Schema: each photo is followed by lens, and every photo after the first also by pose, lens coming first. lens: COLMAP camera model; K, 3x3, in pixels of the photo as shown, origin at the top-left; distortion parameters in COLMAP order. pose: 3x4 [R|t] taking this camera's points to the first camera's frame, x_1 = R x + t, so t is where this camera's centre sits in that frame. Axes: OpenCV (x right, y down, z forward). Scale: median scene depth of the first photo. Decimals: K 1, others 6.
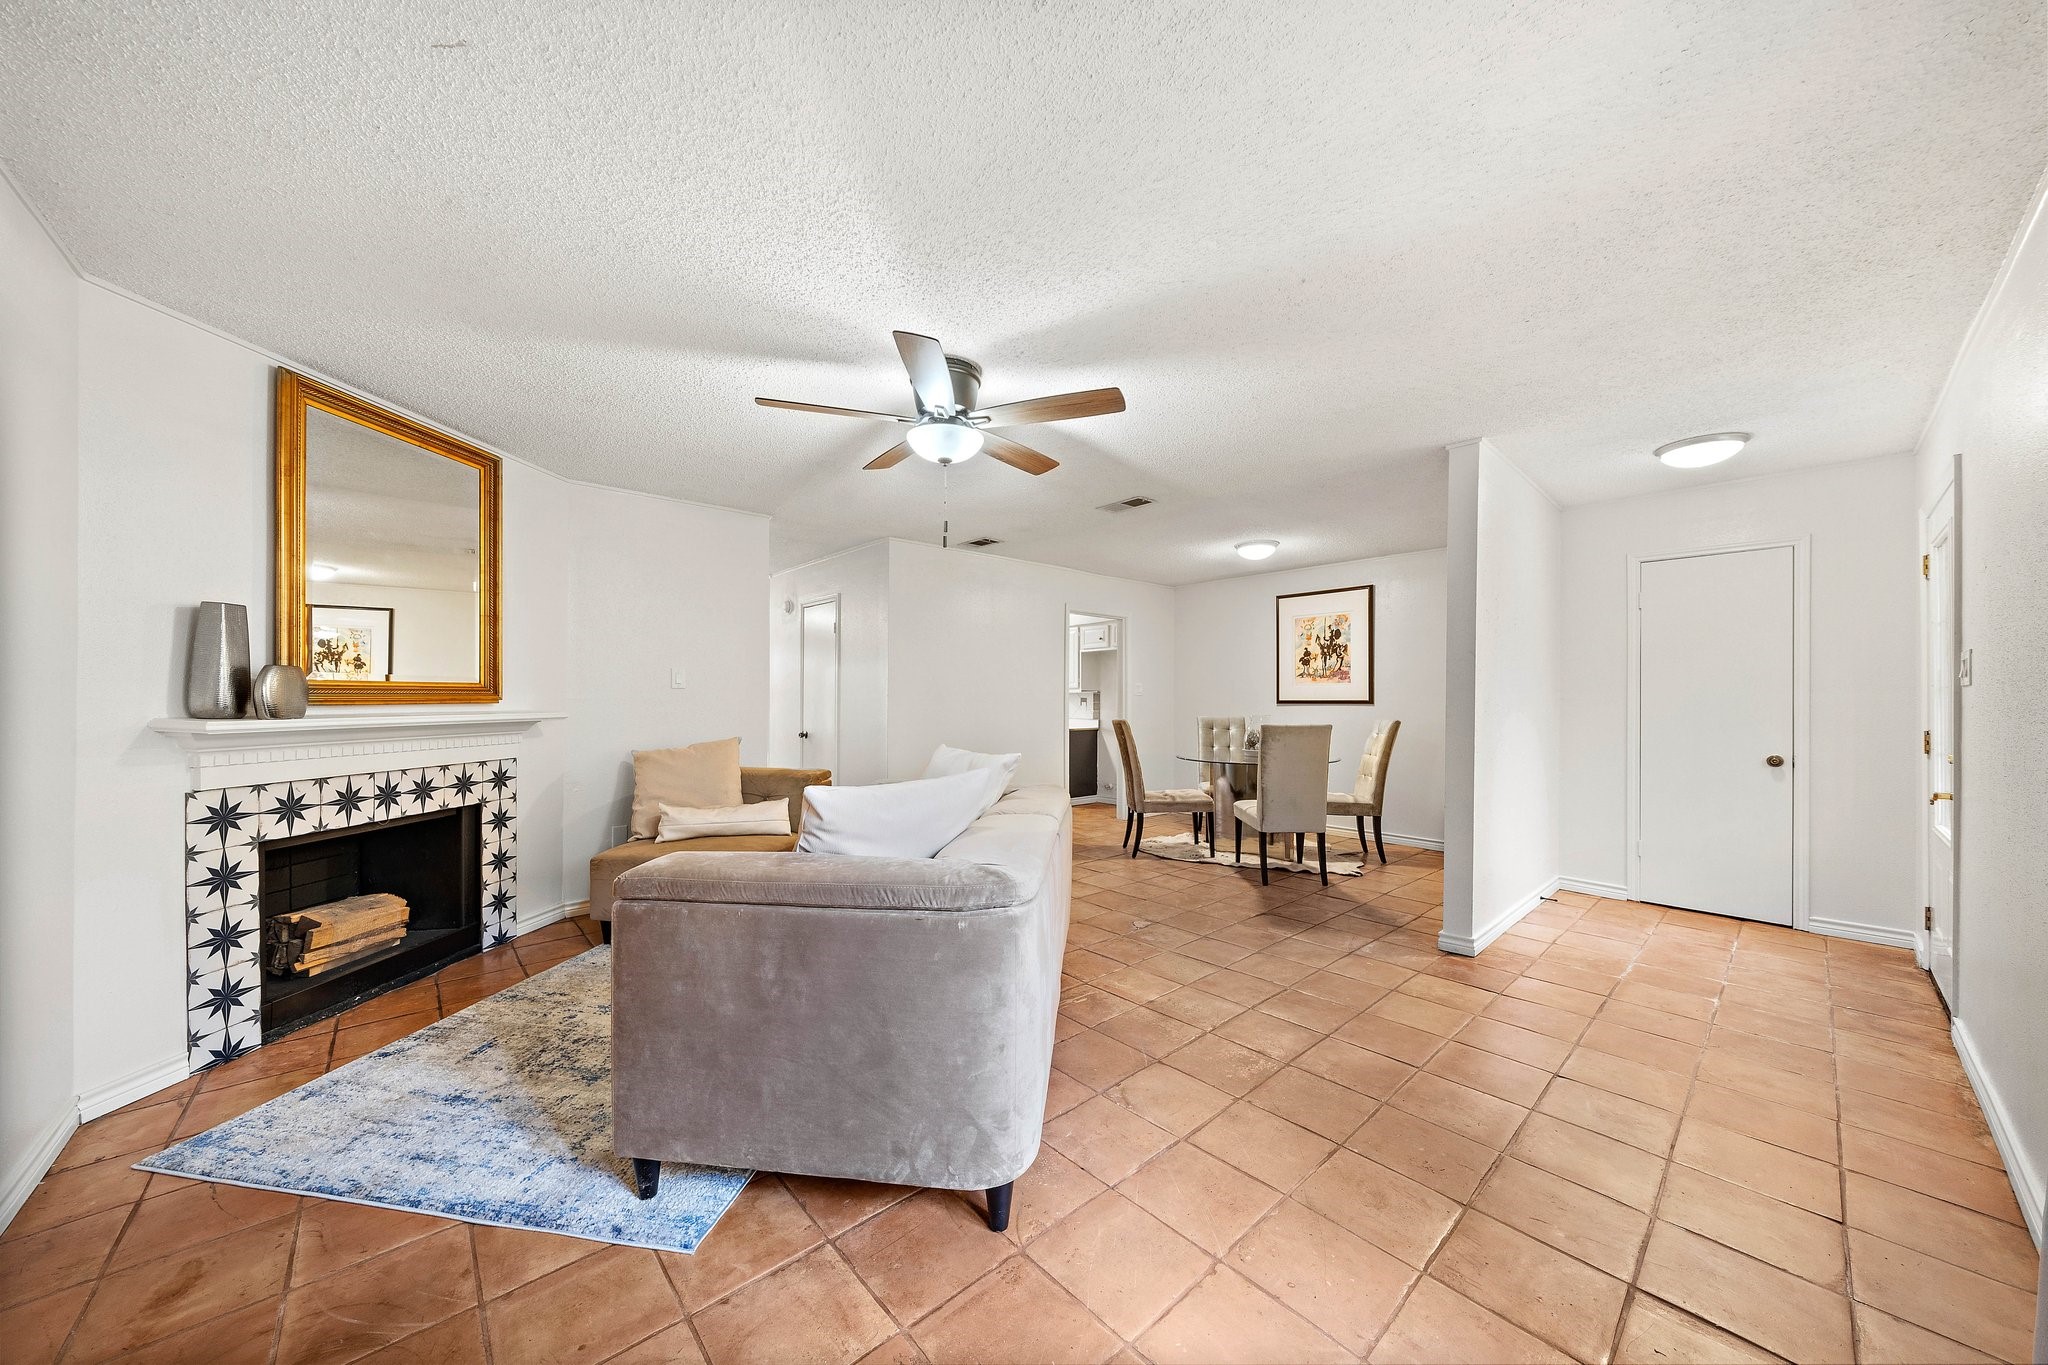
lens RADIAL K [[708.7, 0, 1007.6], [0, 708.7, 694.0], [0, 0, 1]] dist [-0.007723, 0.000106]
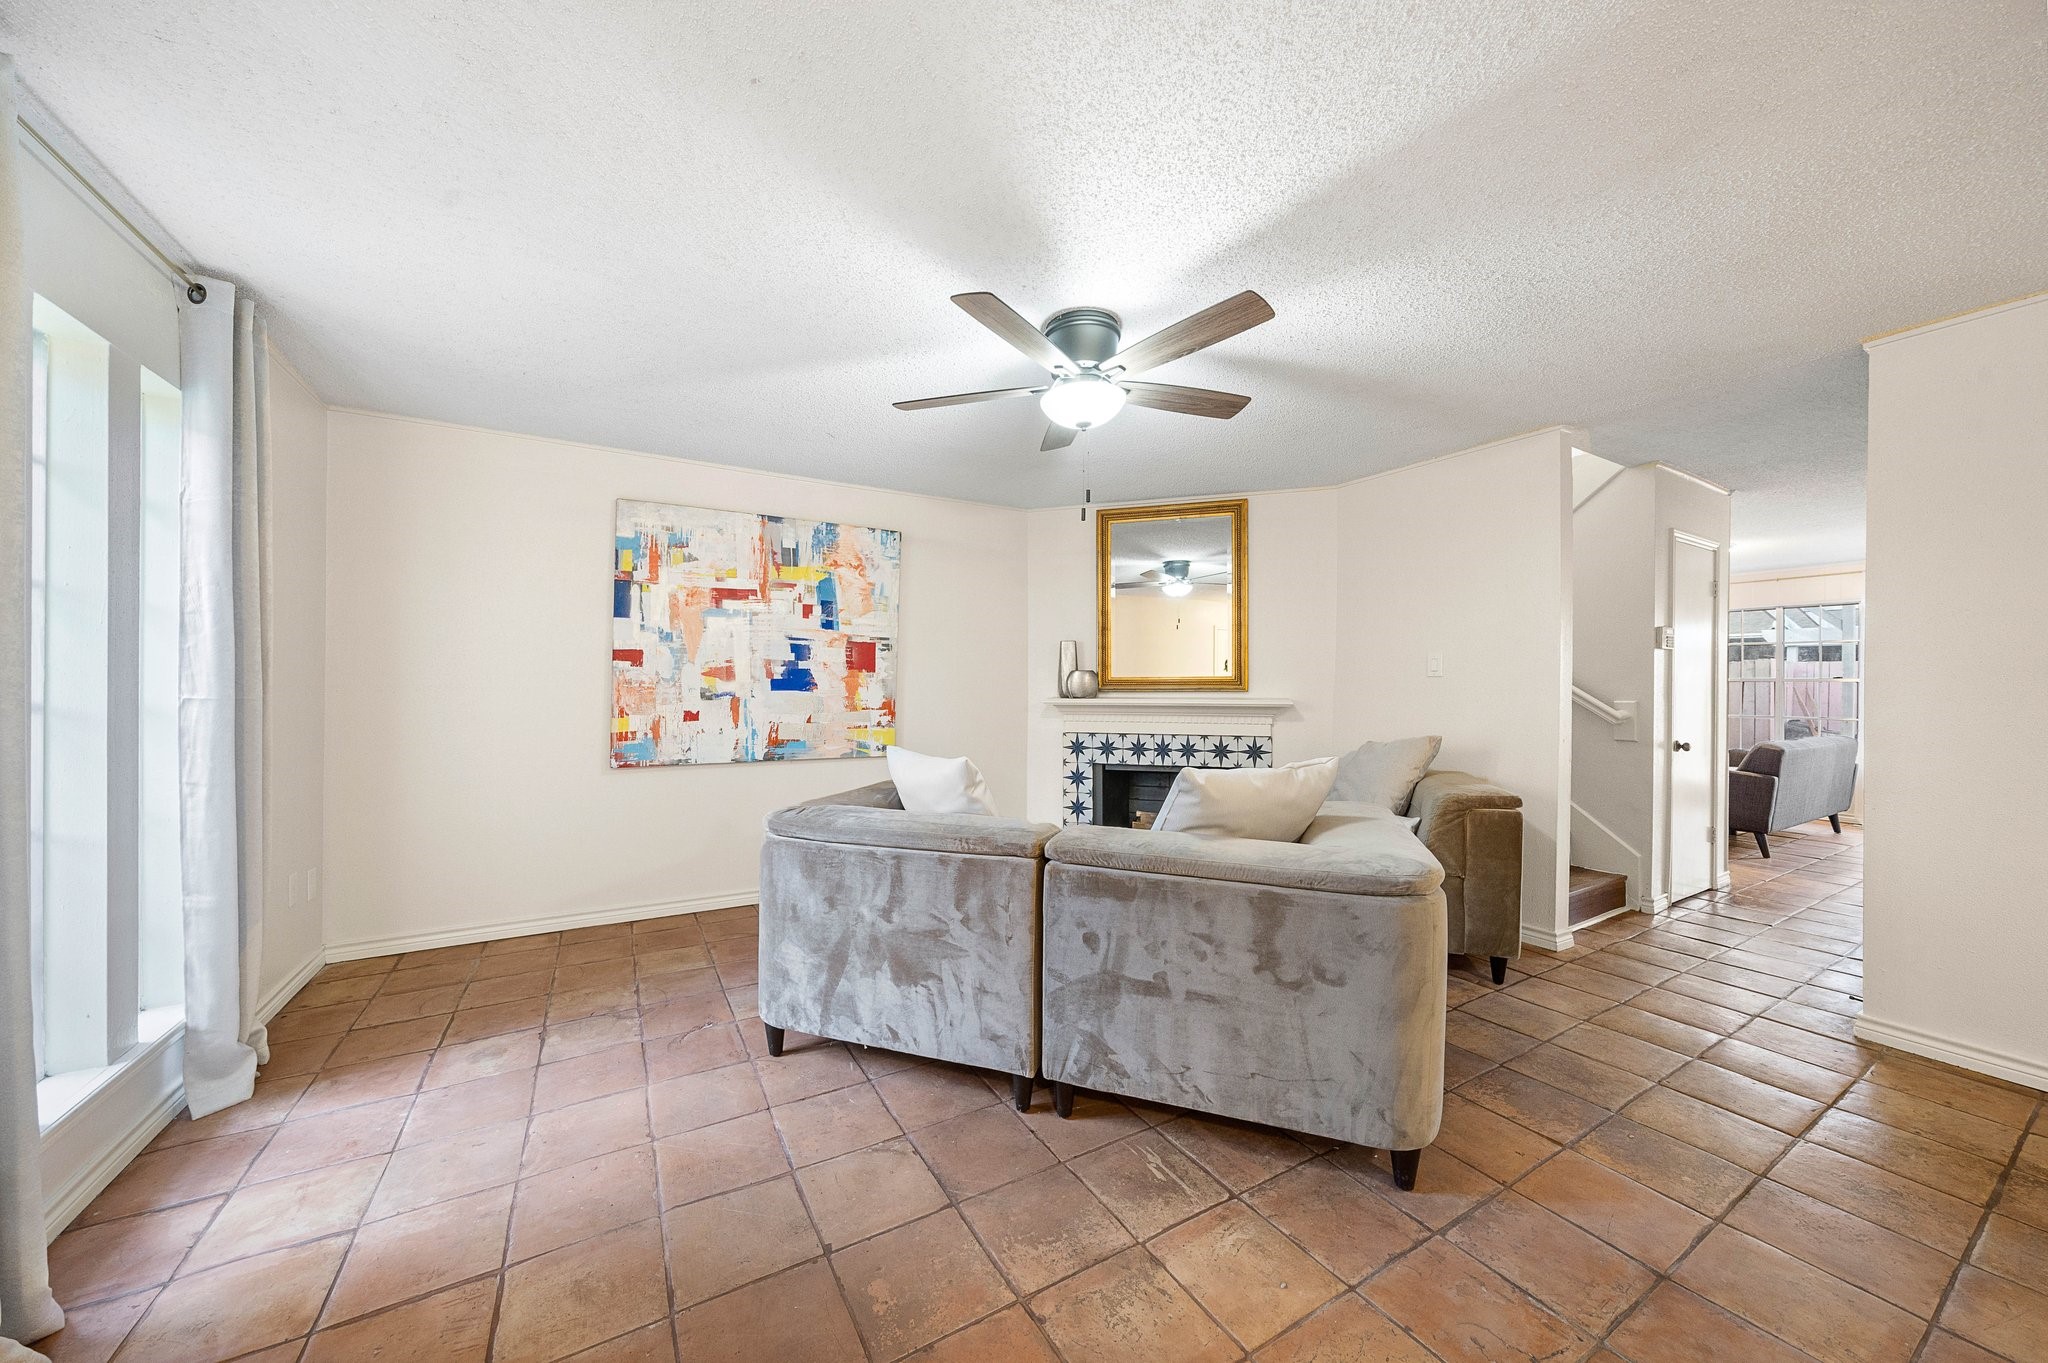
lens RADIAL K [[708.7, 0, 1010.5], [0, 708.7, 691.0], [0, 0, 1]] dist [-0.007723, 0.000106]
pose [[-0.199001, 0.007695, -0.979969, 0.604556], [0.005728, 0.999961, 0.006689, 0.000492], [0.979983, -0.004283, -0.199037, 0.814076]]
